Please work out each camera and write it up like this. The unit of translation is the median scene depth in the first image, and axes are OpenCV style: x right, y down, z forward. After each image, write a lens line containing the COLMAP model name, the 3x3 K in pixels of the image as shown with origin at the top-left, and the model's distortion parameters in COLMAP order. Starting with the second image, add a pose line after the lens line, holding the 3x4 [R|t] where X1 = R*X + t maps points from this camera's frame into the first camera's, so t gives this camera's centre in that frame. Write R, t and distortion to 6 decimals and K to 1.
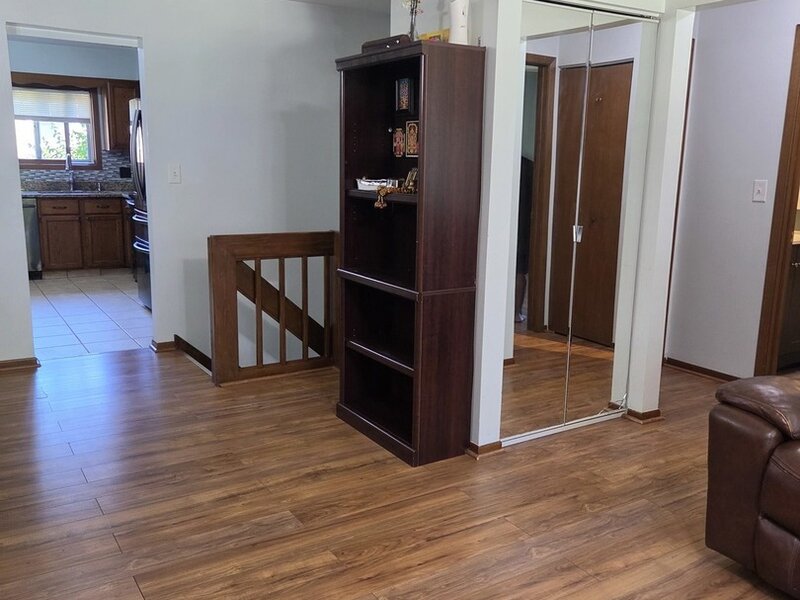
lens RADIAL K [[707.9, 0, 399.7], [0, 707.9, 315.9], [0, 0, 1]] dist [0.015203, -0.011913]
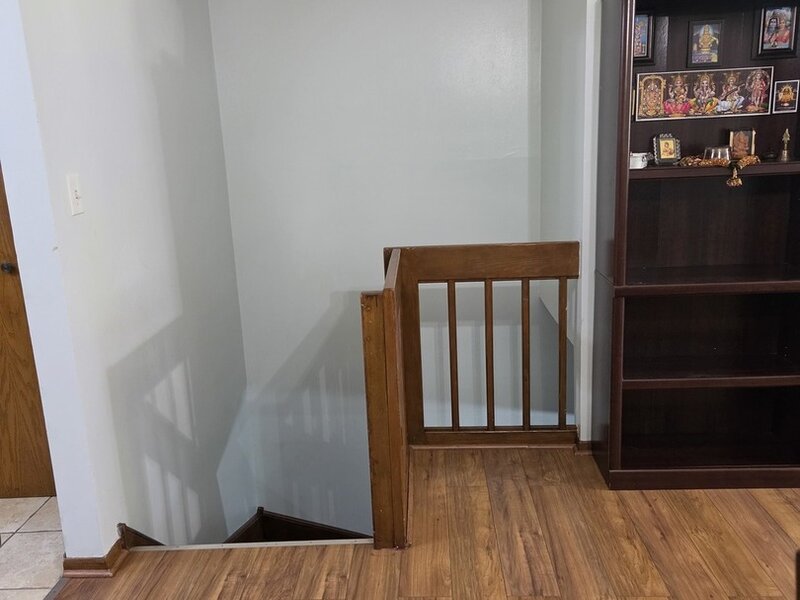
lens RADIAL K [[707.9, 0, 399.7], [0, 707.9, 315.9], [0, 0, 1]] dist [0.015203, -0.011913]
pose [[0.555980, -0.234276, 0.797497, -0.775978], [0.215455, 0.967283, 0.133948, -0.178747], [-0.802786, 0.097352, 0.588266, 0.775234]]
